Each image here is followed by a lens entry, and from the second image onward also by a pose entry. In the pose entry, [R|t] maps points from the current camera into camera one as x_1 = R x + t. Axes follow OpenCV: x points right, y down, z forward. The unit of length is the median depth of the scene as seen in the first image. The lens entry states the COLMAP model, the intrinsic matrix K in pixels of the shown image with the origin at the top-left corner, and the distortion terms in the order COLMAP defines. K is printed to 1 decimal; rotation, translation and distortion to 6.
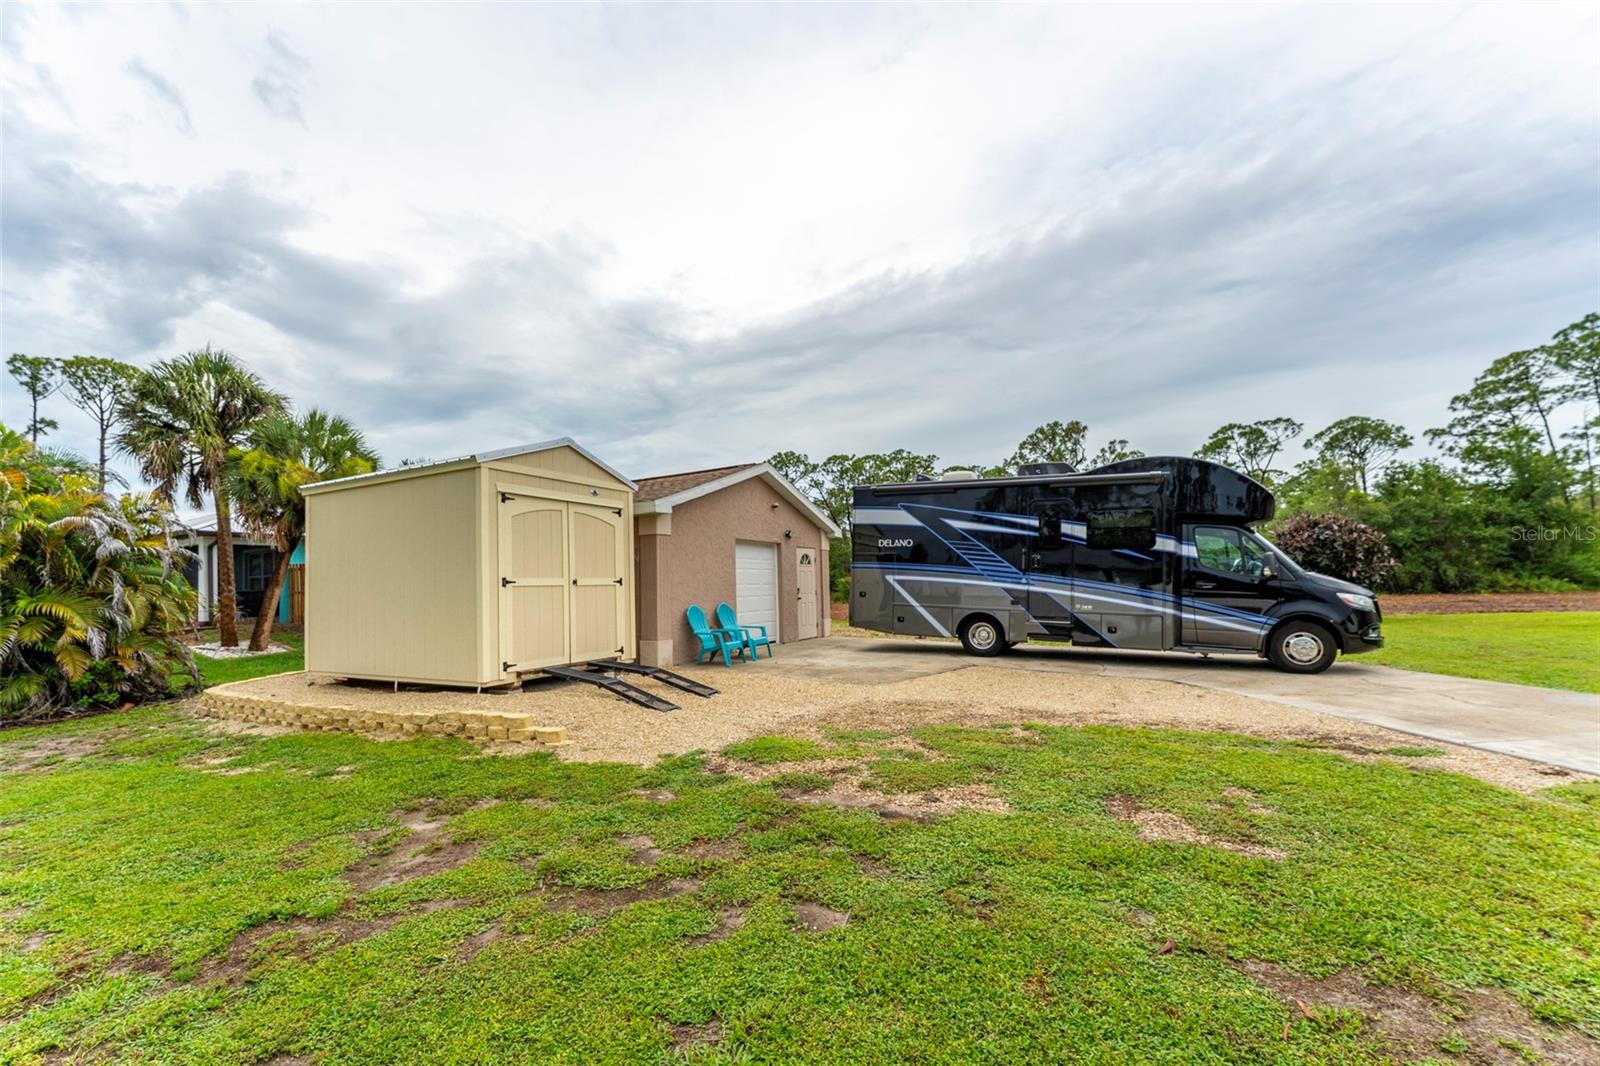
lens RADIAL K [[649.3, 0, 793.2], [0, 649.3, 536.5], [0, 0, 1]] dist [-0.000425, -0.000410]
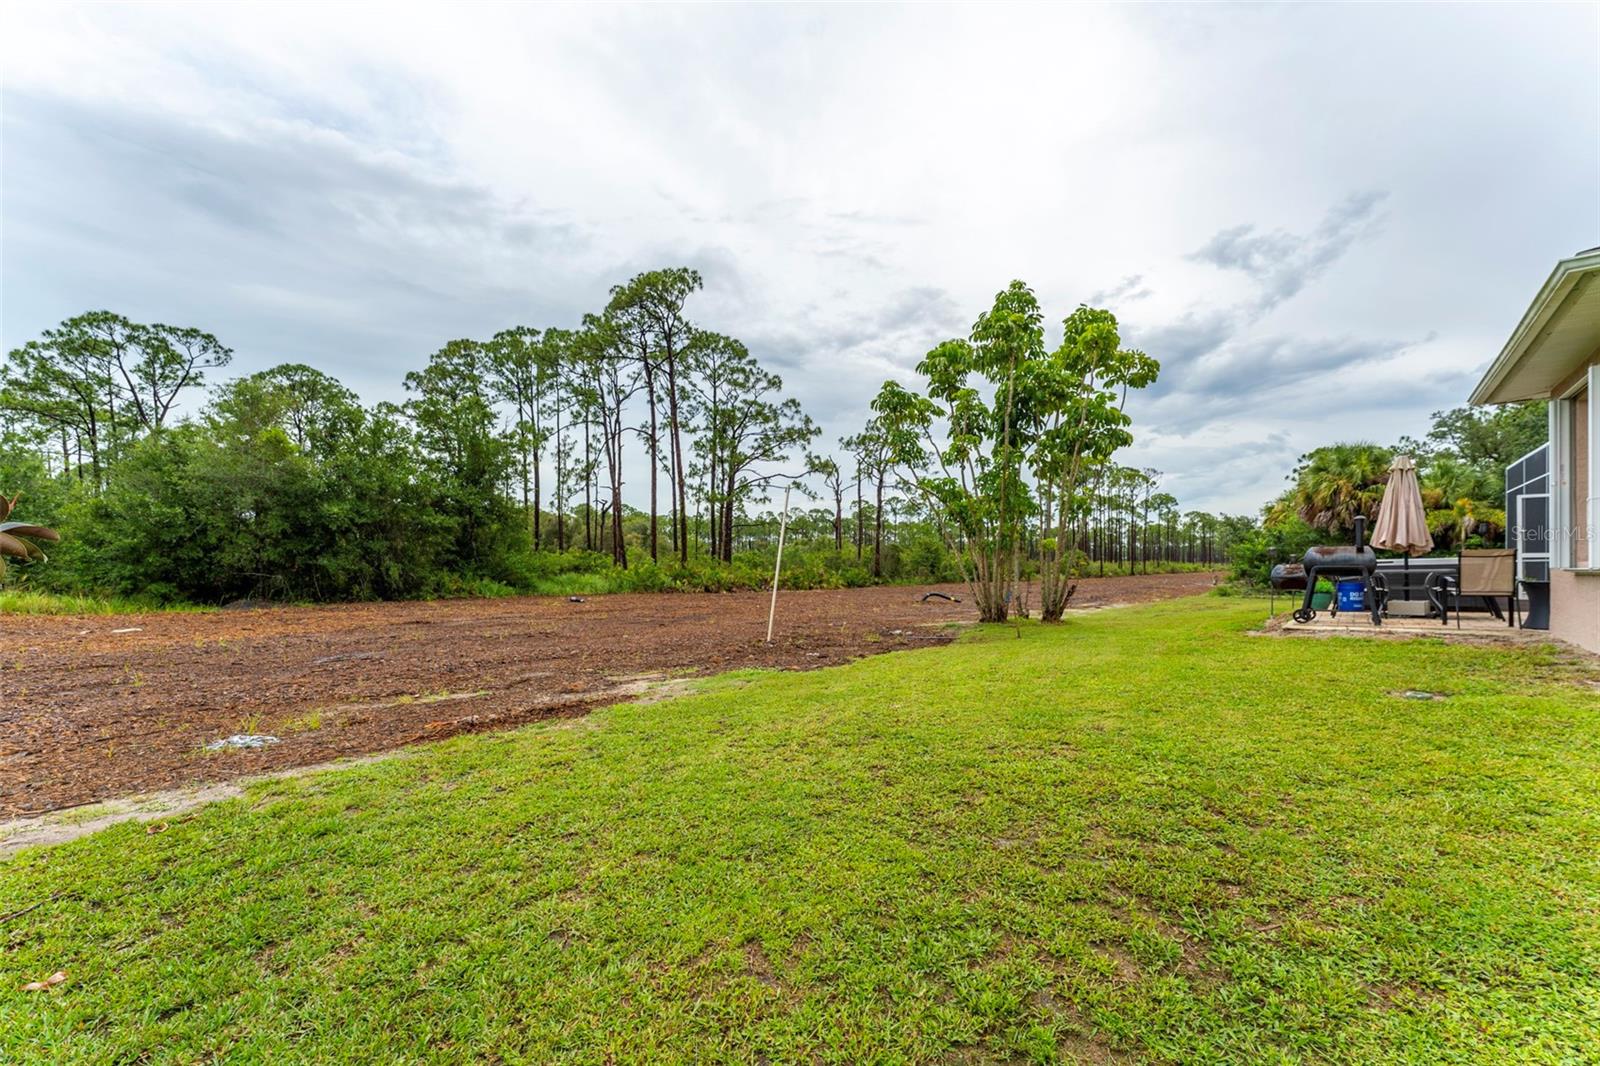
lens RADIAL K [[649.3, 0, 788.1], [0, 649.3, 587.9], [0, 0, 1]] dist [-0.000425, -0.000410]
pose [[0.227363, -0.004635, 0.973799, 0.407997], [-0.086410, 0.995948, 0.024915, 0.018295], [-0.969969, -0.089811, 0.226041, 0.408006]]
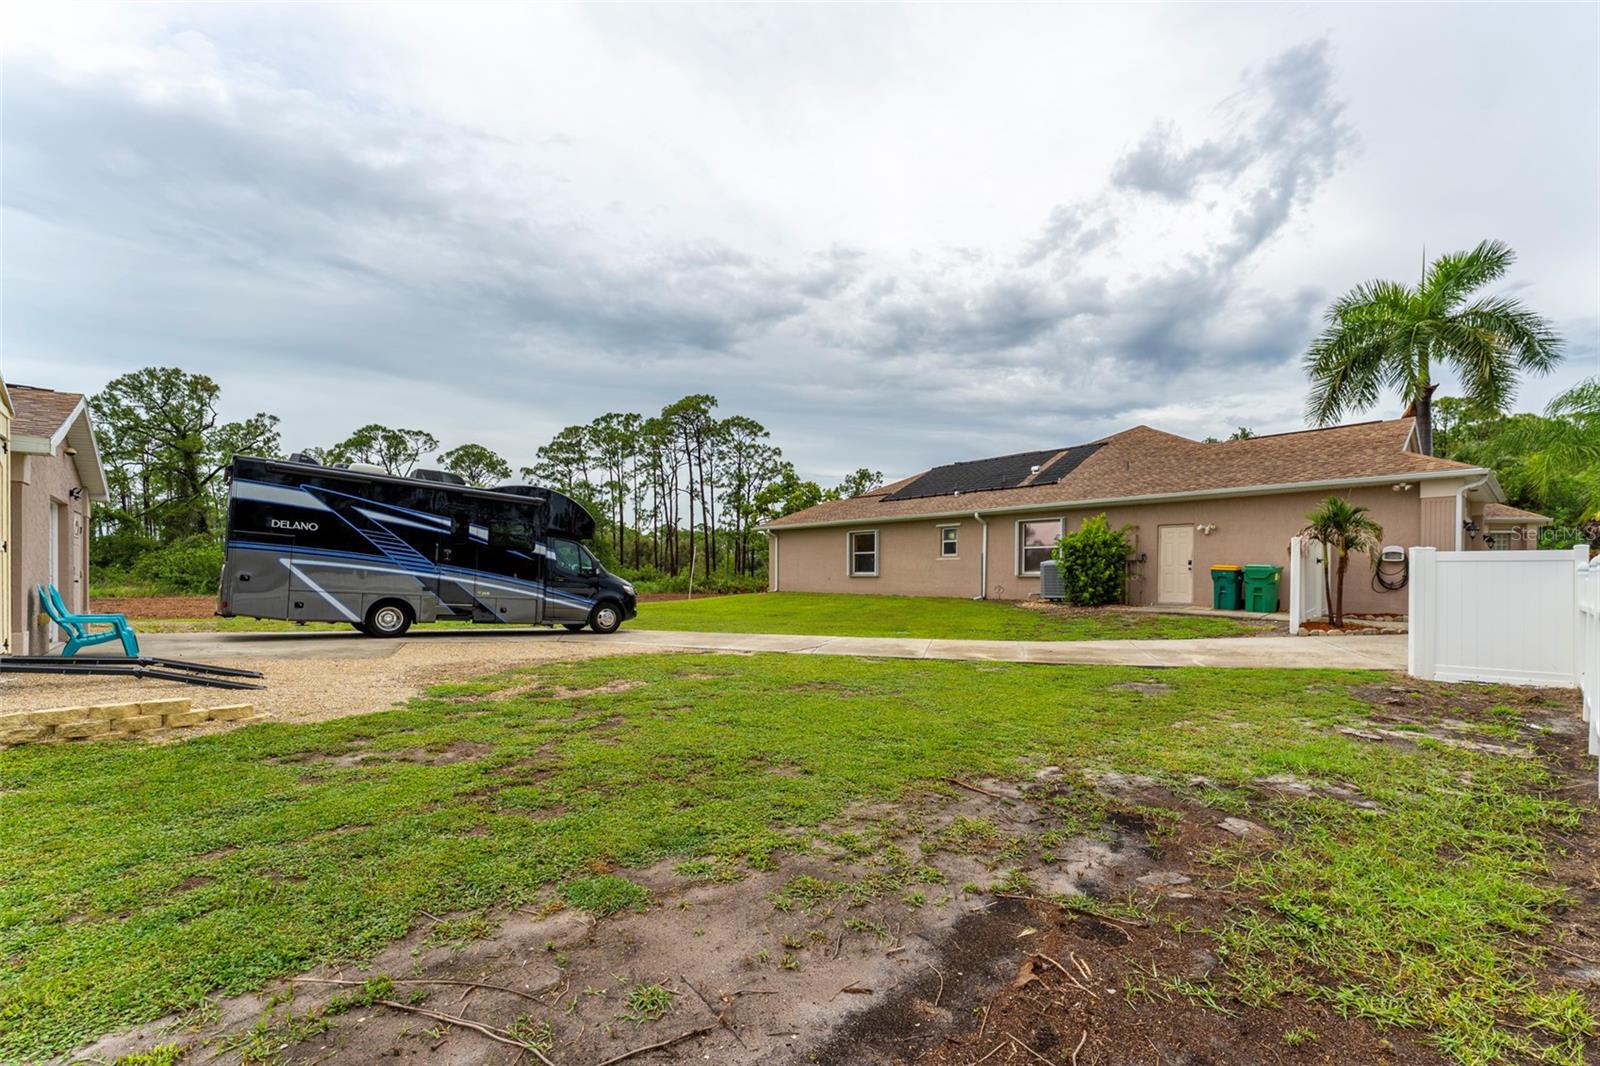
lens RADIAL K [[670.1, 0, 801.5], [0, 670.1, 625.7], [0, 0, 1]] dist [0.003290, -0.000073]
pose [[0.344376, -0.033594, 0.938230, -0.153332], [-0.092899, 0.993236, 0.069662, 0.005456], [-0.934224, -0.111151, 0.338926, -0.014135]]
